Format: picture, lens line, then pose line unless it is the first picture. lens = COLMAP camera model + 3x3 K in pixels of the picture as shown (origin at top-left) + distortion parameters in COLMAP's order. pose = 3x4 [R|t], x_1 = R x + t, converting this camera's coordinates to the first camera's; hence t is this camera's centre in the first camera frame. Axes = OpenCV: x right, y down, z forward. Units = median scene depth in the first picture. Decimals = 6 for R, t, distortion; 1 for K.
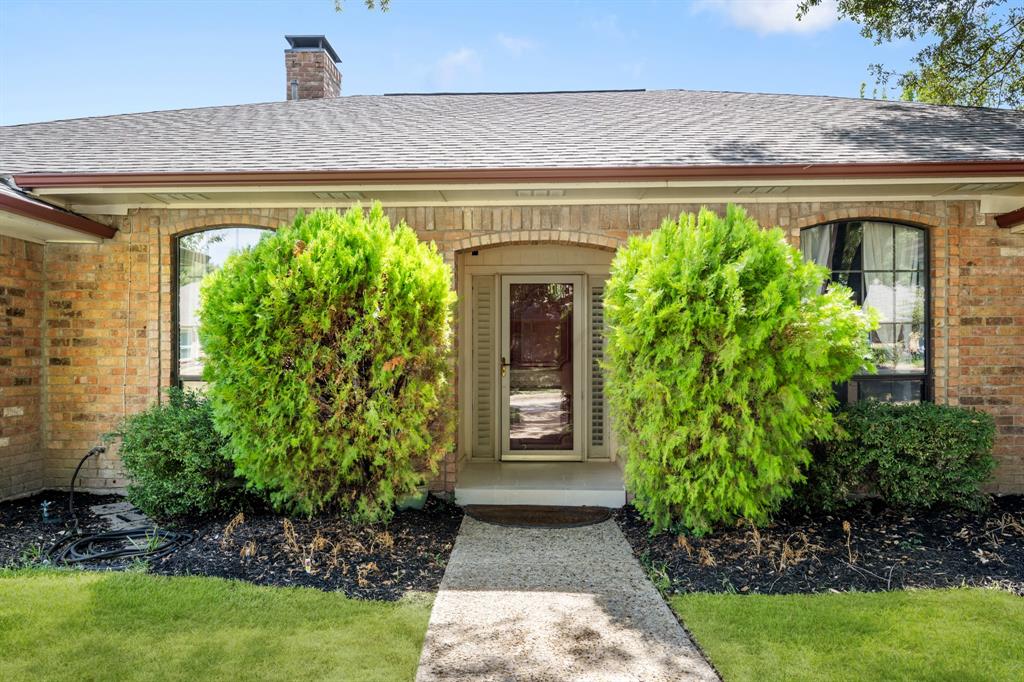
lens RADIAL K [[697.7, 0, 510.7], [0, 697.7, 347.4], [0, 0, 1]] dist [0.002754, 0.001523]
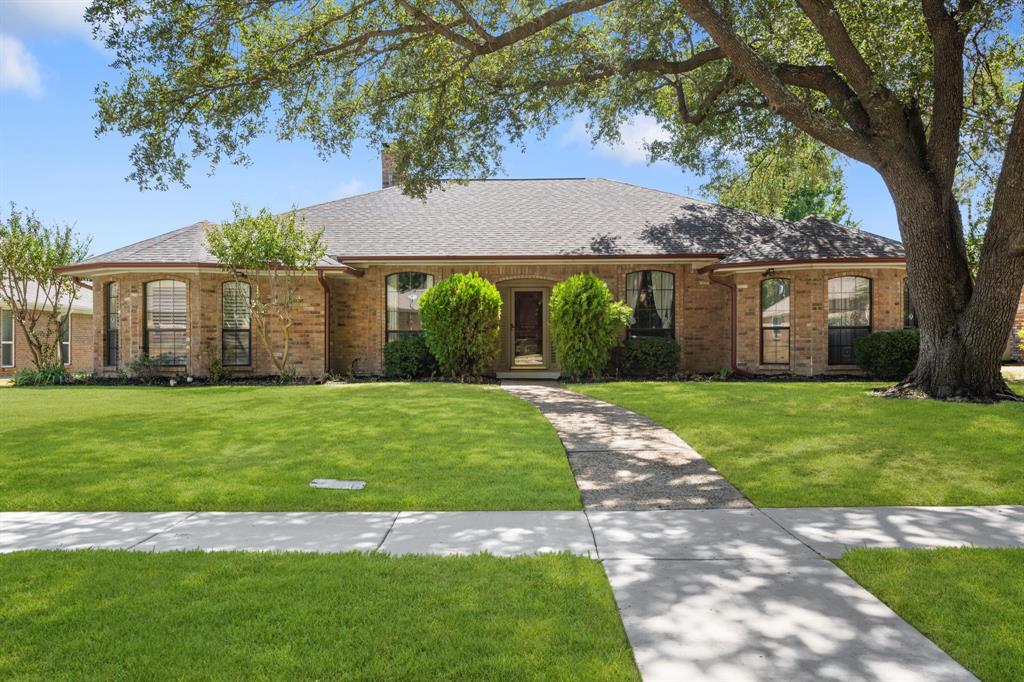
lens RADIAL K [[717.1, 0, 513.4], [0, 717.1, 338.3], [0, 0, 1]] dist [0.010110, 0.000897]
pose [[0.999672, -0.002555, 0.025496, -0.084843], [0.002049, 0.999801, 0.019862, 0.019938], [-0.025542, -0.019804, 0.999478, -1.745192]]
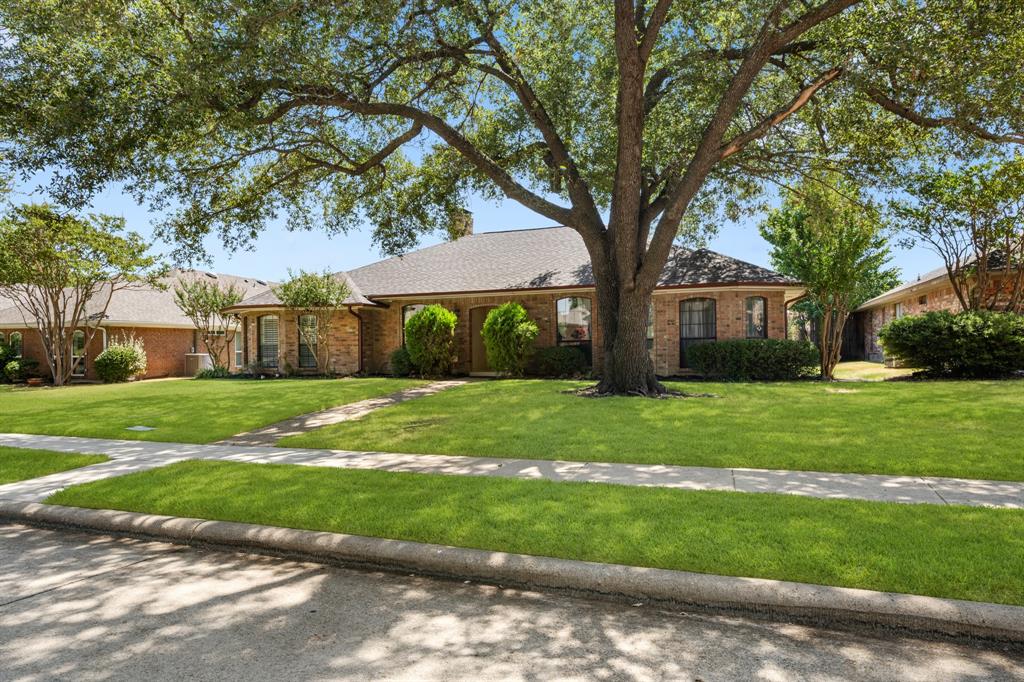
lens RADIAL K [[587.1, 0, 512.0], [0, 587.1, 339.5], [0, 0, 1]] dist [-0.002548, -0.000054]
pose [[0.951297, -0.015276, -0.307896, 1.136632], [0.019562, 0.999750, 0.010838, -0.004348], [0.307654, -0.016334, 0.951358, -1.985866]]
